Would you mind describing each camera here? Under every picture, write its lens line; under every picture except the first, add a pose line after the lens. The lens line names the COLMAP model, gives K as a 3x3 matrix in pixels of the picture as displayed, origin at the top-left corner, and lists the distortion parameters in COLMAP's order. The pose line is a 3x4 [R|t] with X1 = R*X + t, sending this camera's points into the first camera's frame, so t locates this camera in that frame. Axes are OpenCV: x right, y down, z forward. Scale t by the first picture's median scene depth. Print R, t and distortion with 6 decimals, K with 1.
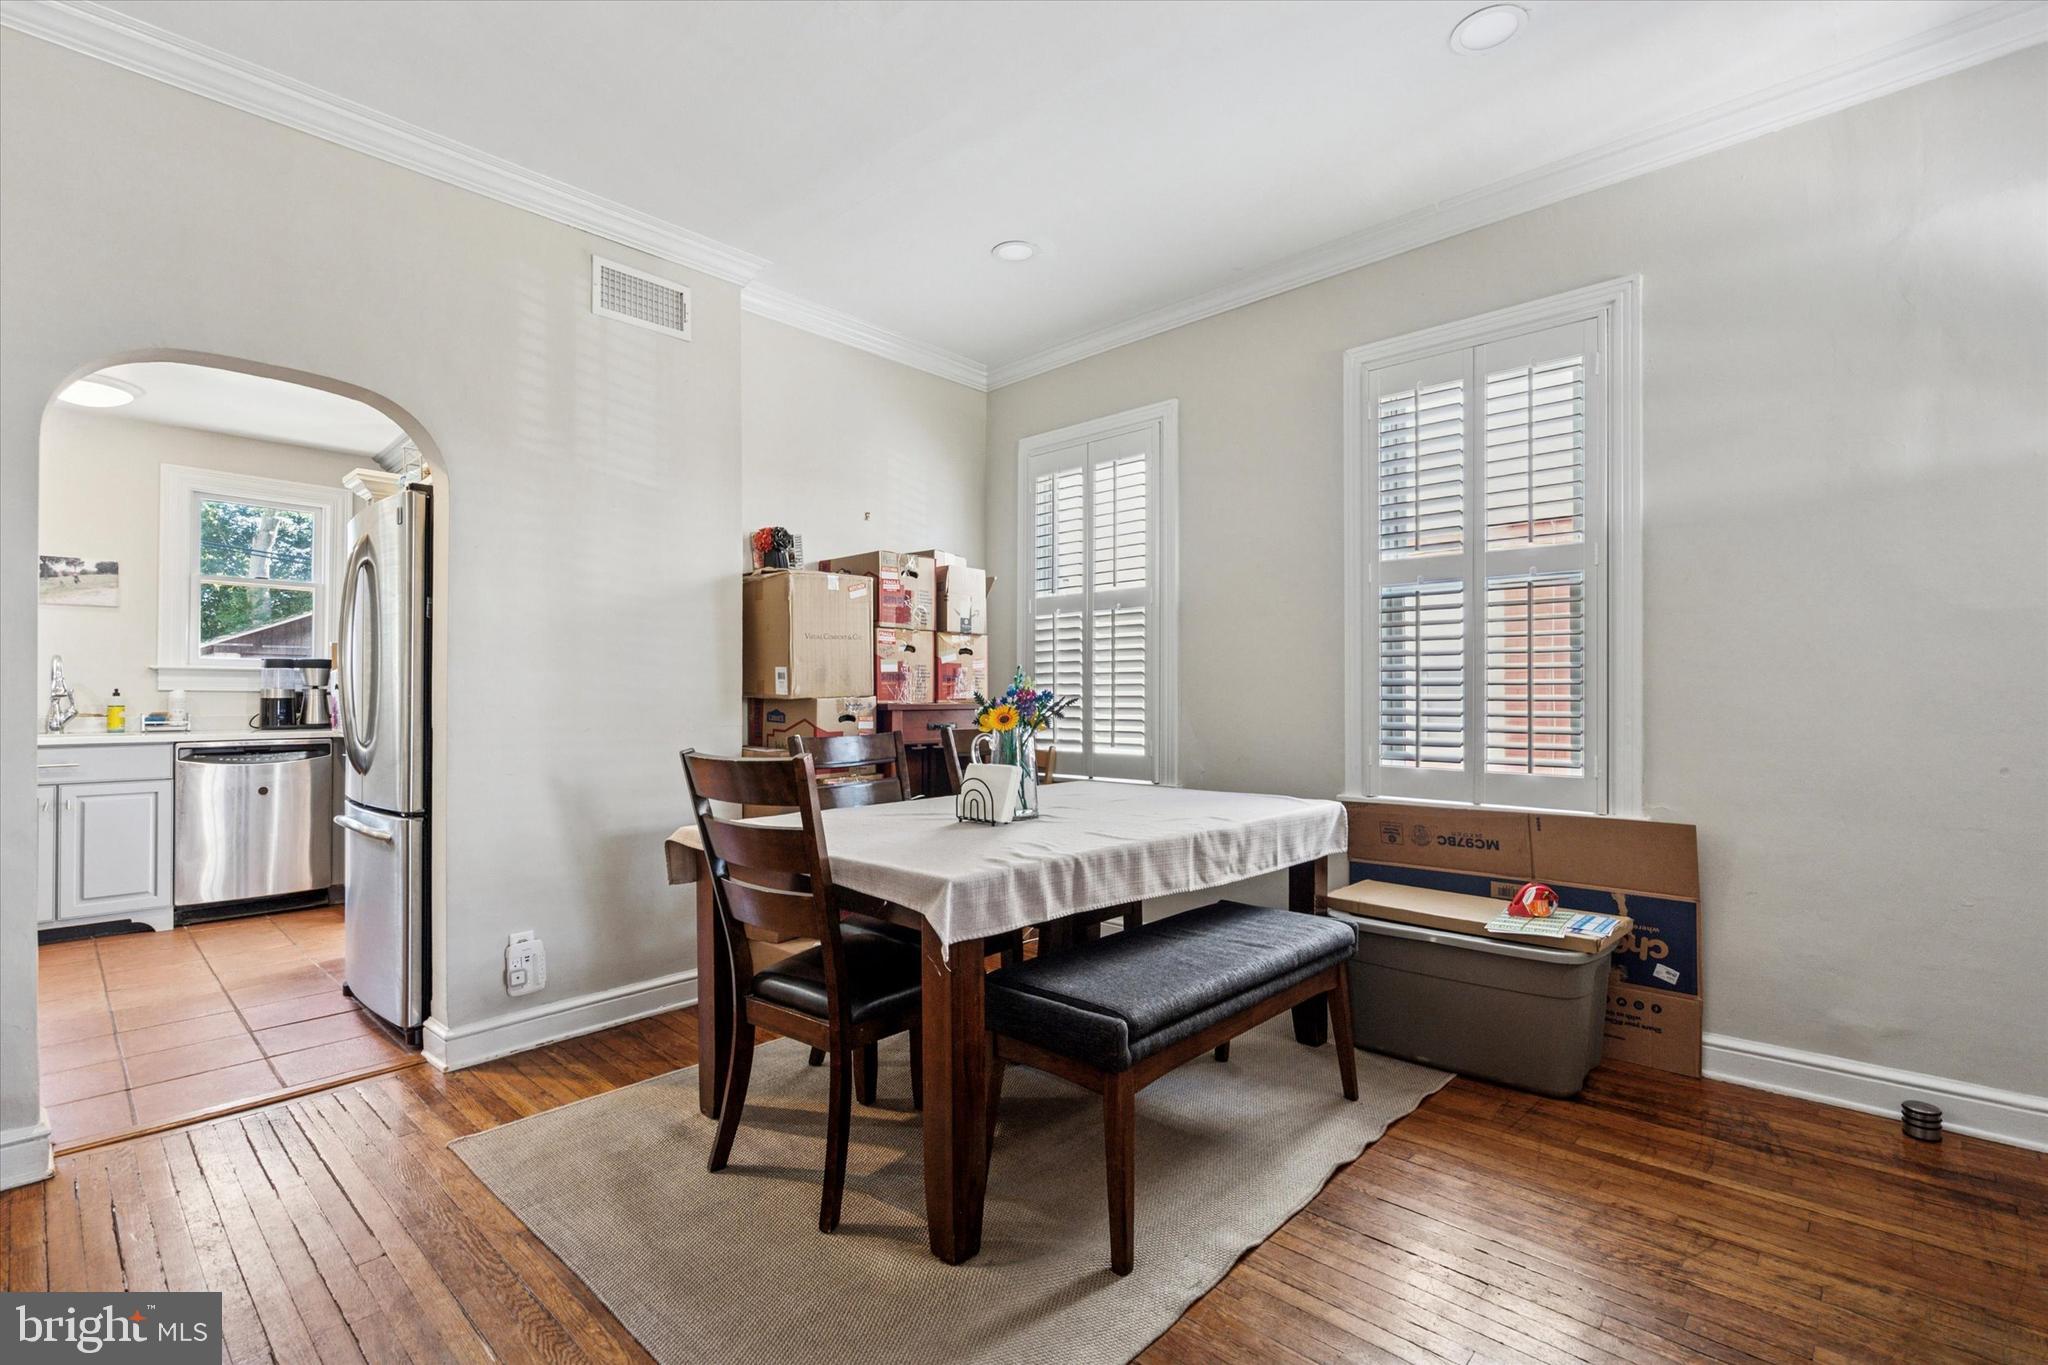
lens RADIAL K [[932.2, 0, 1010.8], [0, 932.2, 696.0], [0, 0, 1]] dist [-0.004240, 0.001360]
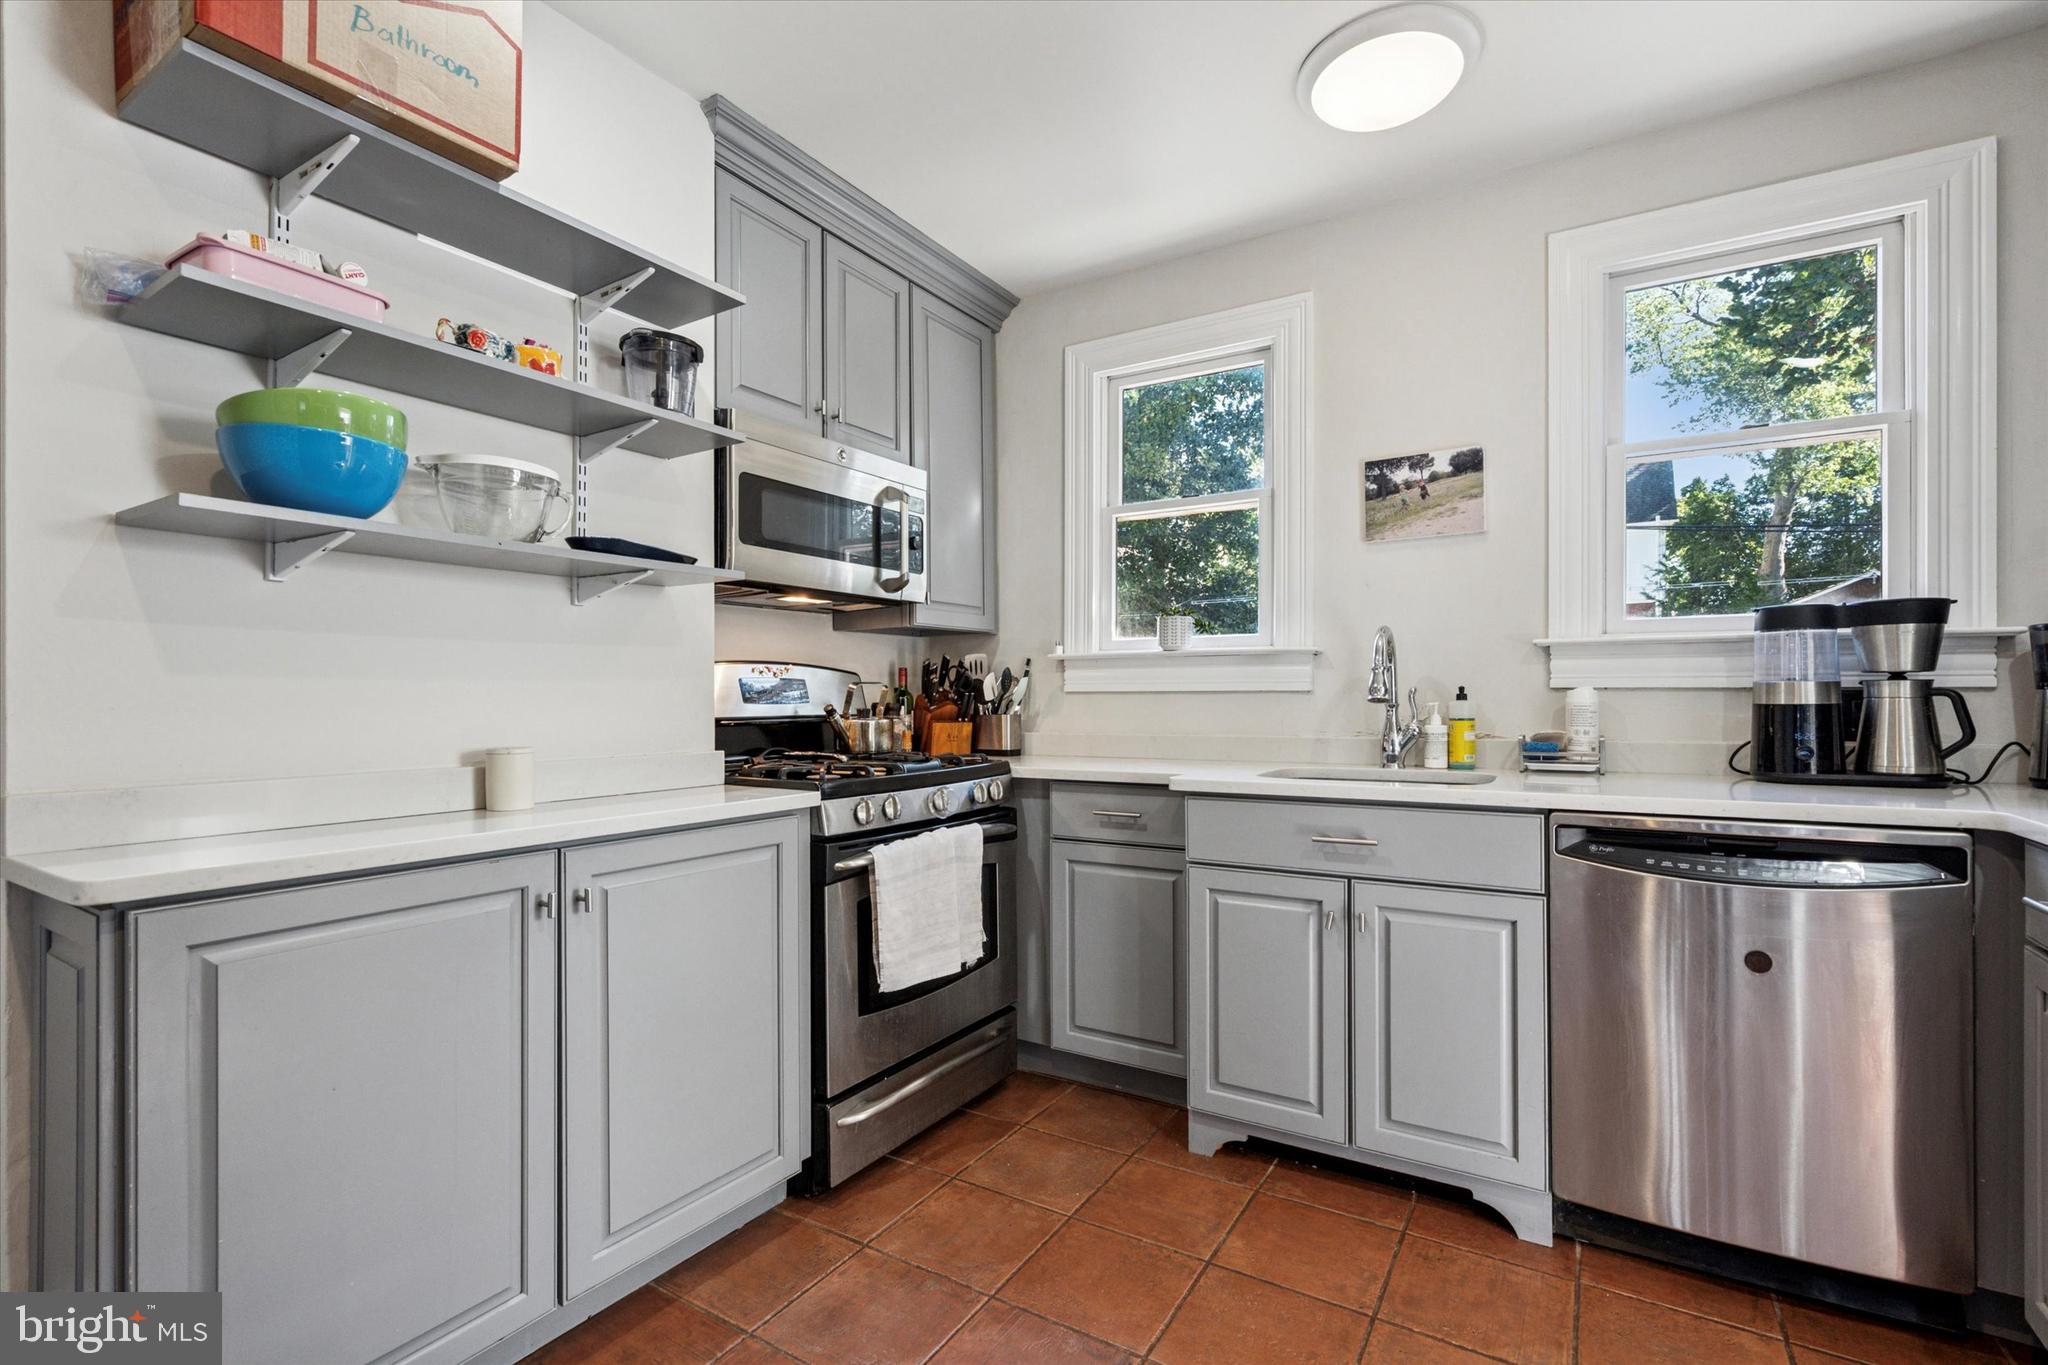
lens RADIAL K [[932.2, 0, 1010.8], [0, 932.2, 696.0], [0, 0, 1]] dist [-0.004240, 0.001360]
pose [[0.201790, -0.007641, -0.979399, -0.488019], [0.006400, 0.999959, -0.006482, -0.000836], [0.979408, -0.004960, 0.201830, 0.617588]]
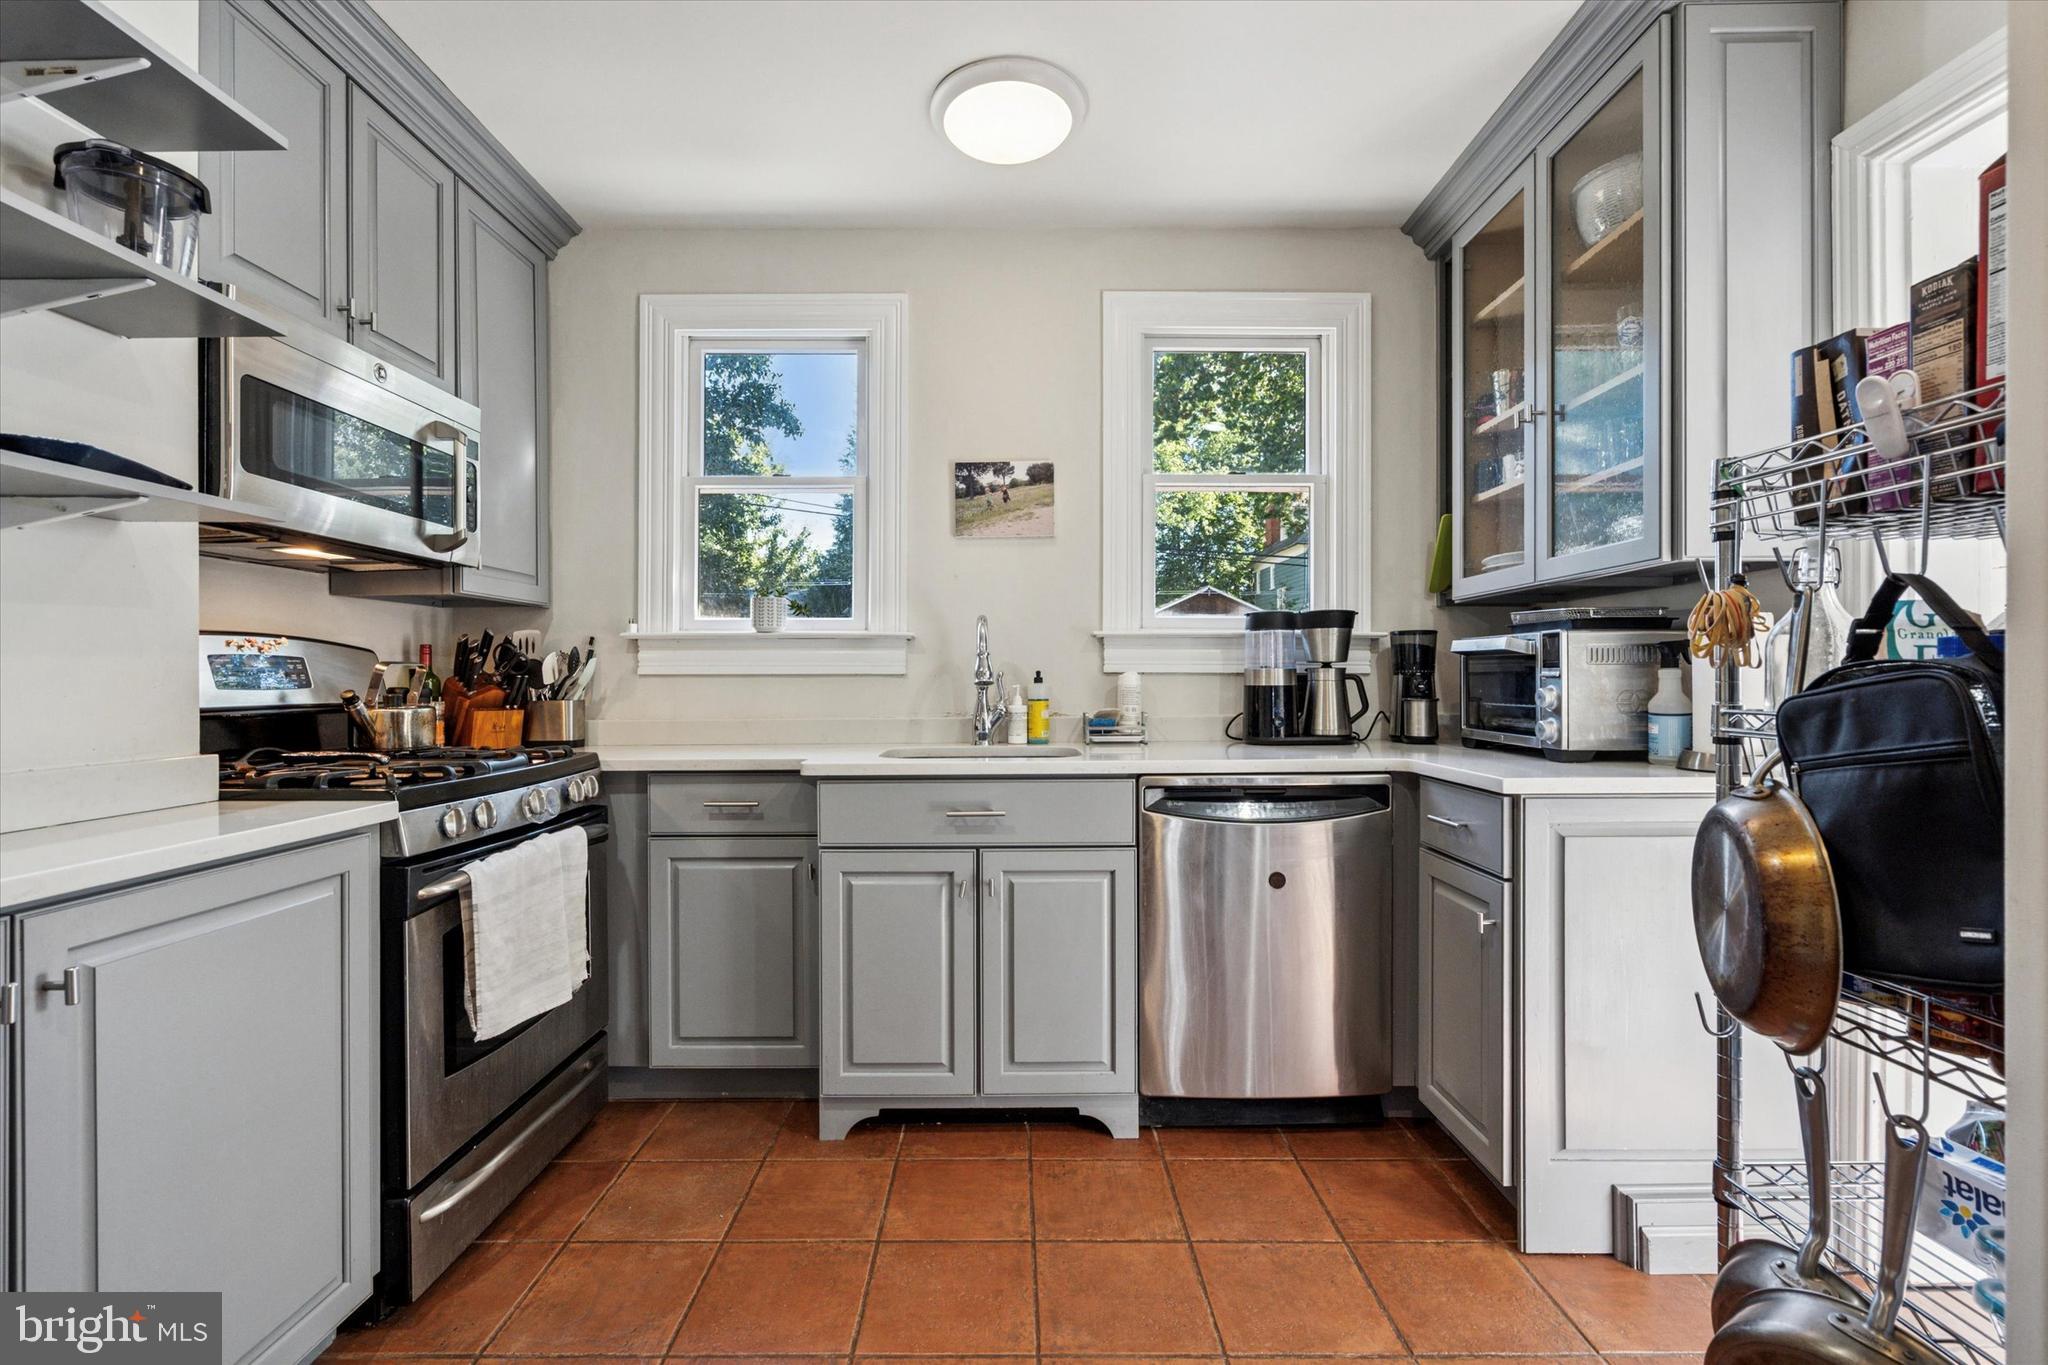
lens RADIAL K [[932.1, 0, 1010.4], [0, 932.1, 680.2], [0, 0, 1]] dist [-0.009322, 0.004836]
pose [[0.690727, -0.006431, -0.723087, -0.530573], [0.008127, 0.999966, -0.001131, -0.001509], [0.723070, -0.005095, 0.690756, 0.547844]]
